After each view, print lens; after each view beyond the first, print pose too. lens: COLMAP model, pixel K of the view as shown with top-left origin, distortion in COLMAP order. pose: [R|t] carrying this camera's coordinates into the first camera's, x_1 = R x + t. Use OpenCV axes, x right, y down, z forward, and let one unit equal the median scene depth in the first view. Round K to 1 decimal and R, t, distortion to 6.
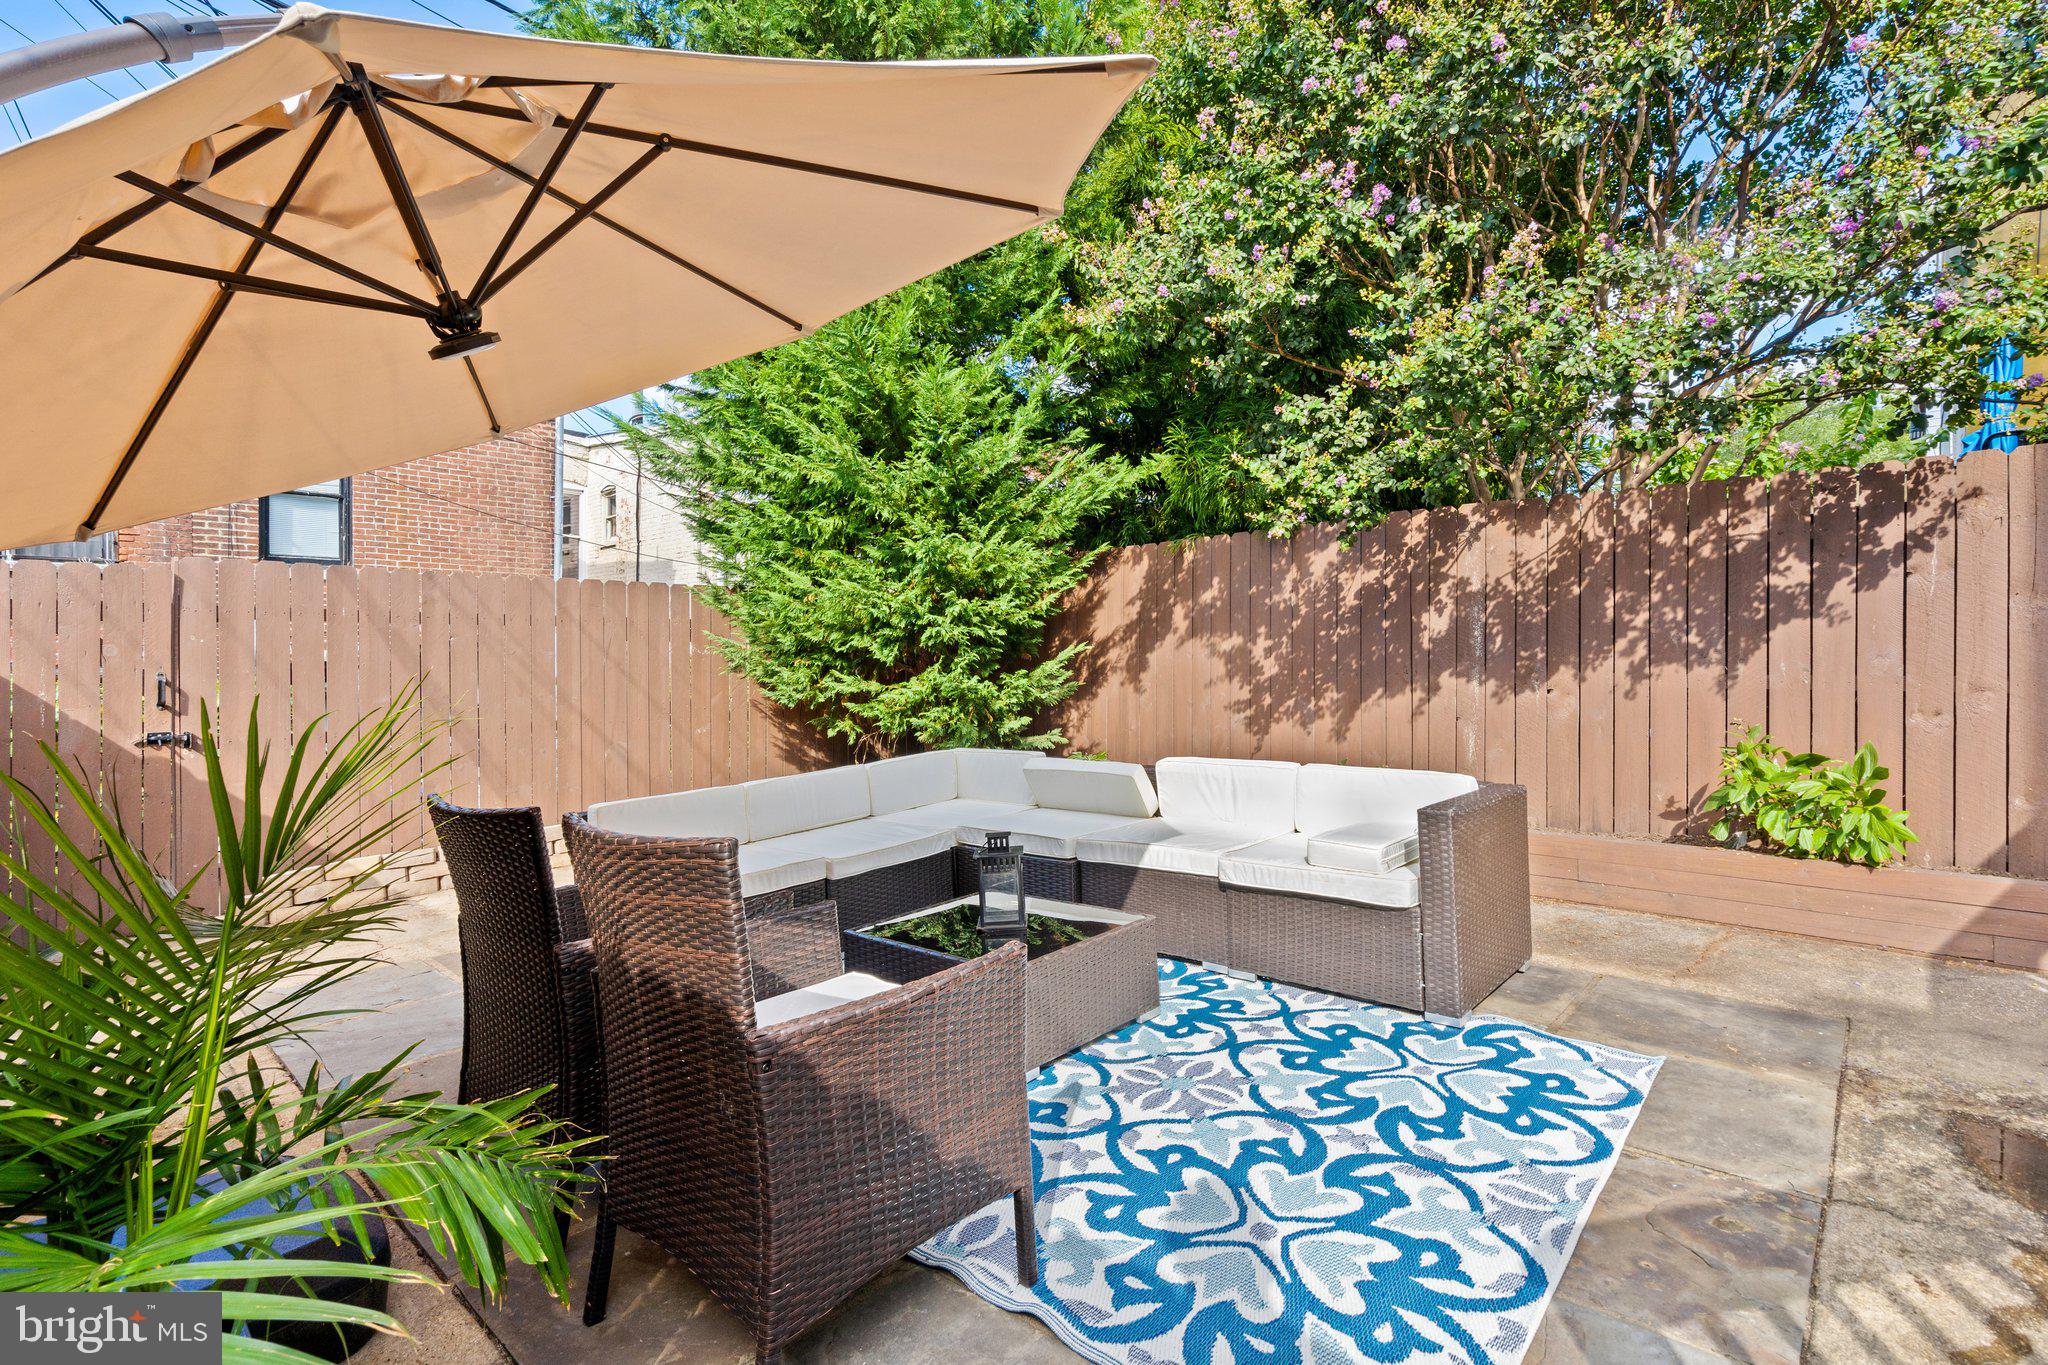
lens RADIAL K [[933.6, 0, 1011.6], [0, 933.6, 646.9], [0, 0, 1]] dist [-0.000800, 0.000136]
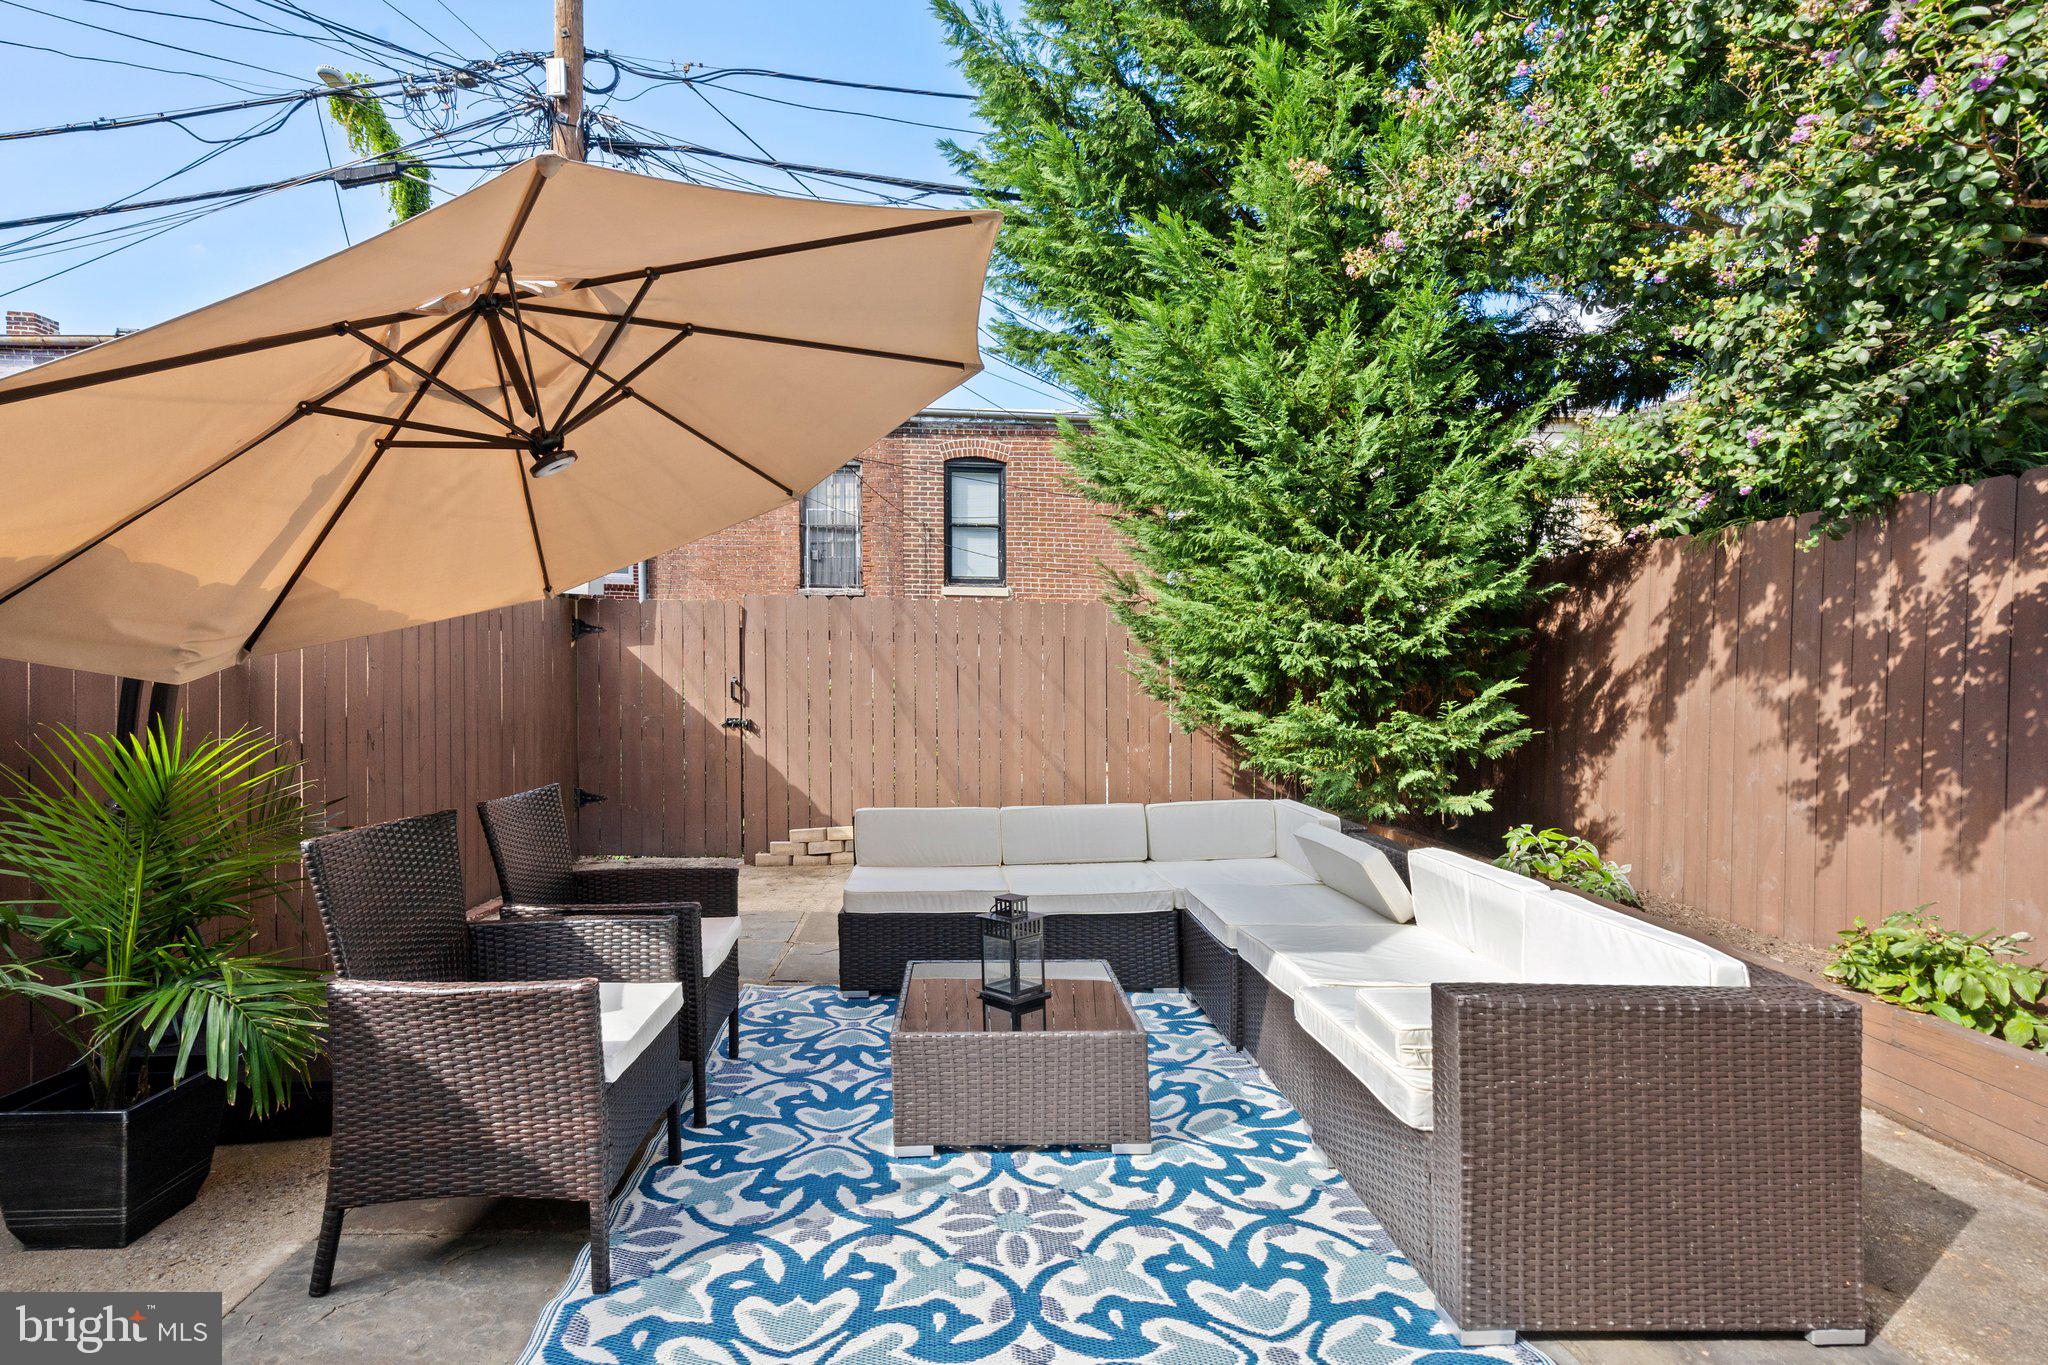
lens RADIAL K [[991.9, 0, 981.4], [0, 991.9, 665.5], [0, 0, 1]] dist [0.003138, 0.000845]
pose [[0.710612, 0.031547, -0.702876, 0.346414], [-0.018627, 0.999488, 0.026028, -0.029021], [0.703337, -0.005403, 0.710836, 0.147855]]
